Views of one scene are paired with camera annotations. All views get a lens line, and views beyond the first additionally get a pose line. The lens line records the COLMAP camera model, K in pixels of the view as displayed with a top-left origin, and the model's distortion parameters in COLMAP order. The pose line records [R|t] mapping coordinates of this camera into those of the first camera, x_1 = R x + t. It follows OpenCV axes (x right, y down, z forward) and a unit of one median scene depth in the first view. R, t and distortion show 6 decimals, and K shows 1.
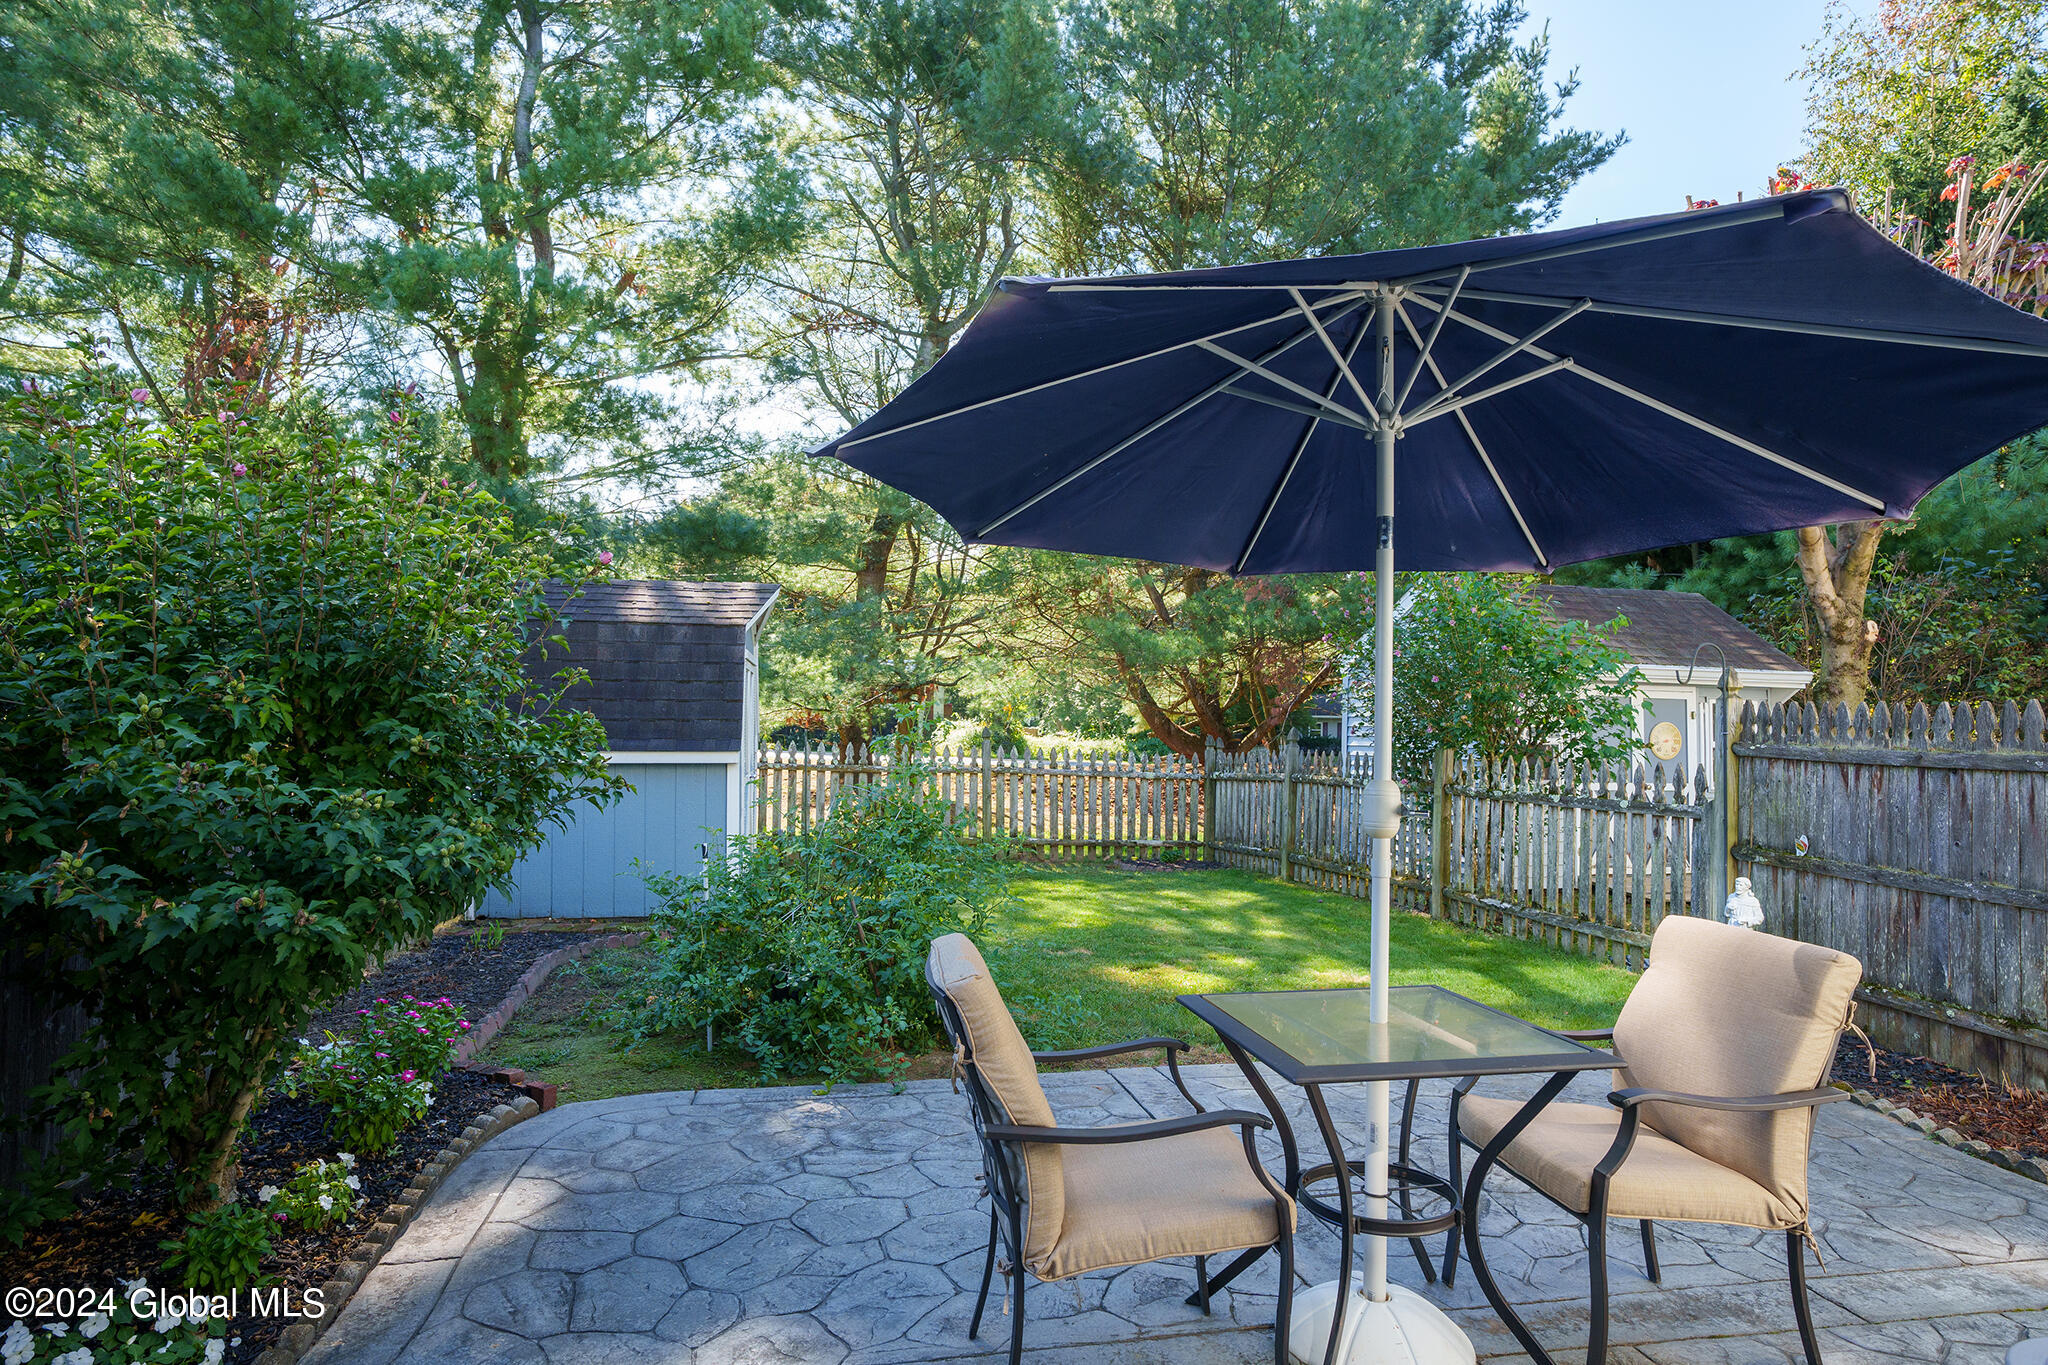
lens RADIAL K [[1195.4, 0, 1024.0], [0, 1195.4, 682.5], [0, 0, 1]] dist [-0.002127, -0.000186]
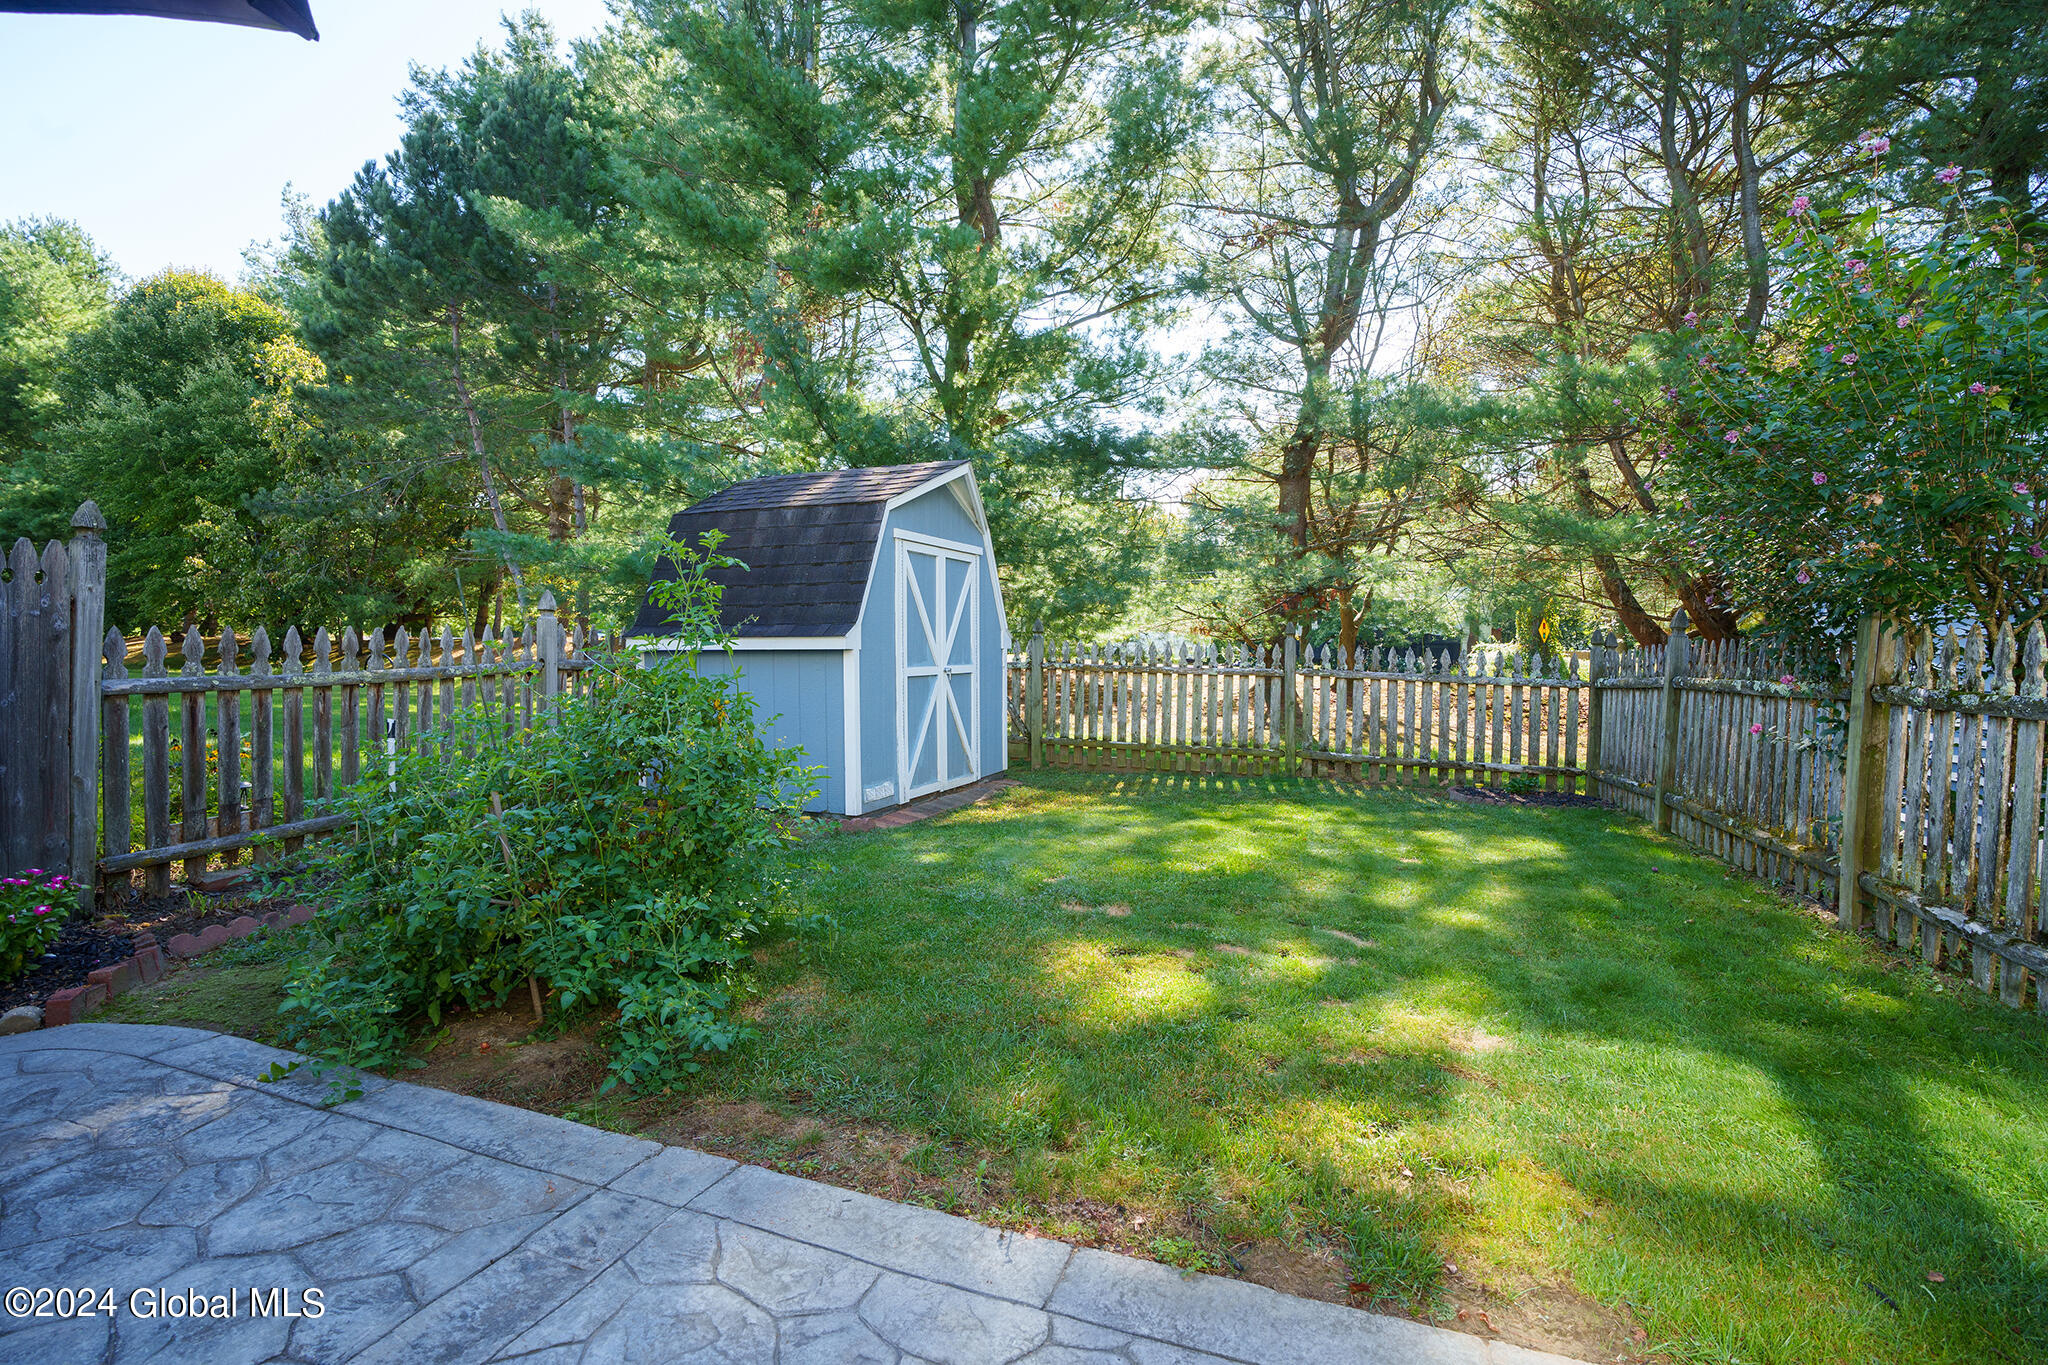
lens RADIAL K [[970.7, 0, 997.8], [0, 970.7, 677.2], [0, 0, 1]] dist [-0.034755, 0.000418]
pose [[0.829851, 0.010907, -0.557879, 0.208557], [0.022367, 0.998355, 0.052790, 0.040075], [0.557537, -0.056286, 0.828242, 0.343548]]
